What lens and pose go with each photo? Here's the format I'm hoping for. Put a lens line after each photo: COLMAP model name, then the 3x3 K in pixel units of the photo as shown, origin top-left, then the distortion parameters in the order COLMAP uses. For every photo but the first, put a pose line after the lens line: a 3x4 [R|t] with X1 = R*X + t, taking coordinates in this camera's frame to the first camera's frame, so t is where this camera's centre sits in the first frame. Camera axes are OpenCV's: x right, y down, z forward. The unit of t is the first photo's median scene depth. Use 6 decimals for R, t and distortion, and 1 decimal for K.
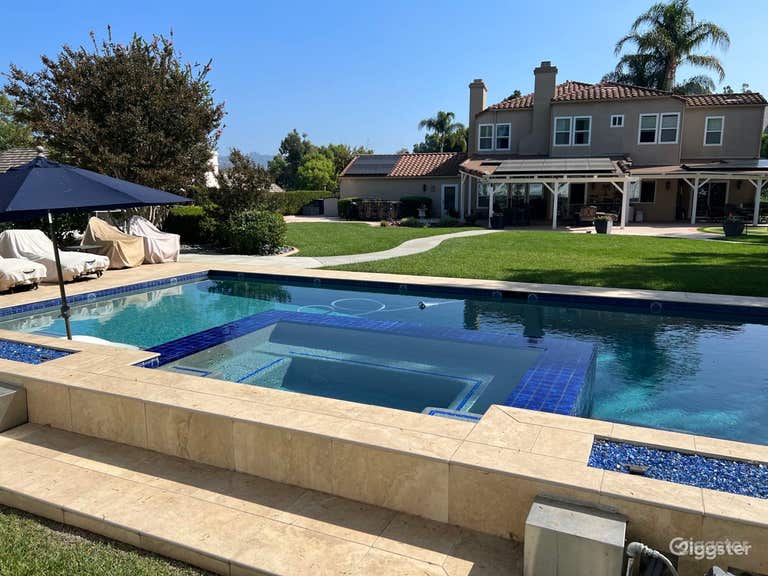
lens RADIAL K [[580.5, 0, 380.7], [0, 580.5, 292.2], [0, 0, 1]] dist [0.052062, -0.067284]
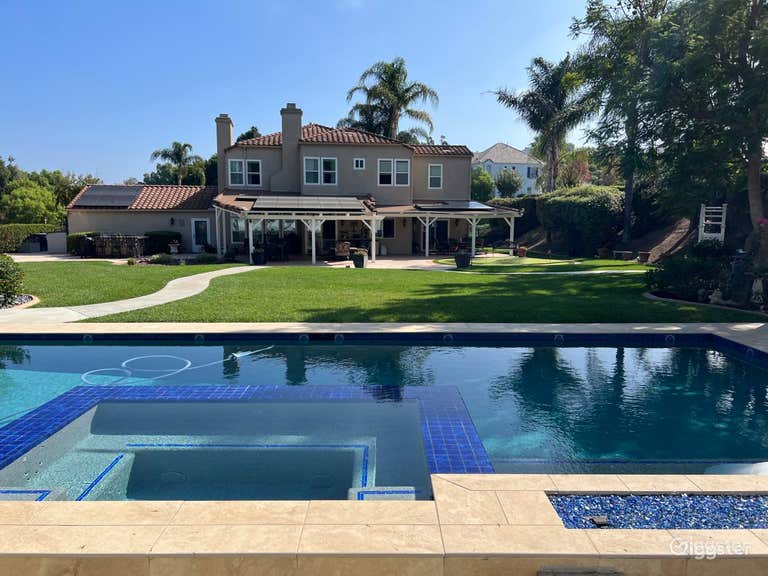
lens RADIAL K [[580.5, 0, 380.7], [0, 580.5, 292.2], [0, 0, 1]] dist [0.052062, -0.067284]
pose [[0.905490, -0.045287, 0.421944, -0.028964], [0.068303, 0.996879, -0.039584, -0.007786], [-0.418834, 0.064663, 0.905757, 0.015265]]
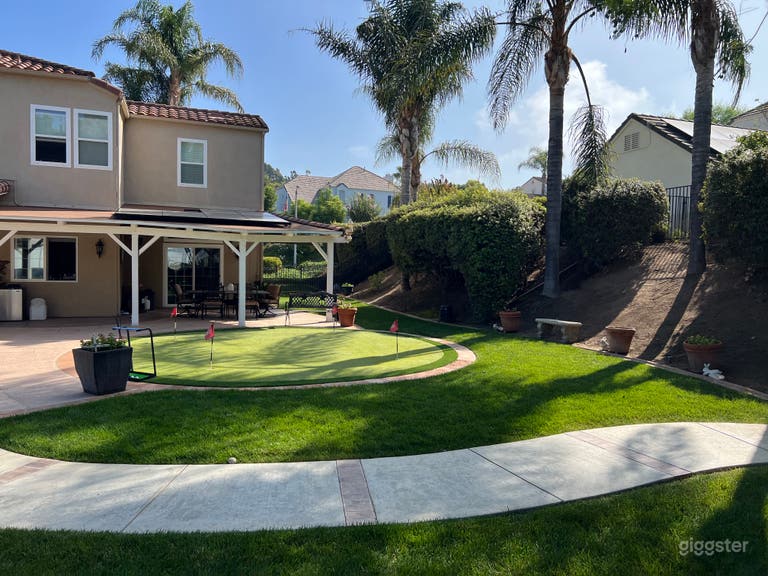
lens RADIAL K [[580.5, 0, 380.7], [0, 580.5, 292.2], [0, 0, 1]] dist [0.052062, -0.067284]
pose [[0.793485, -0.009539, 0.608516, 0.374342], [0.081373, 0.992562, -0.090548, -0.076913], [-0.603126, 0.121365, 0.788359, 0.448651]]
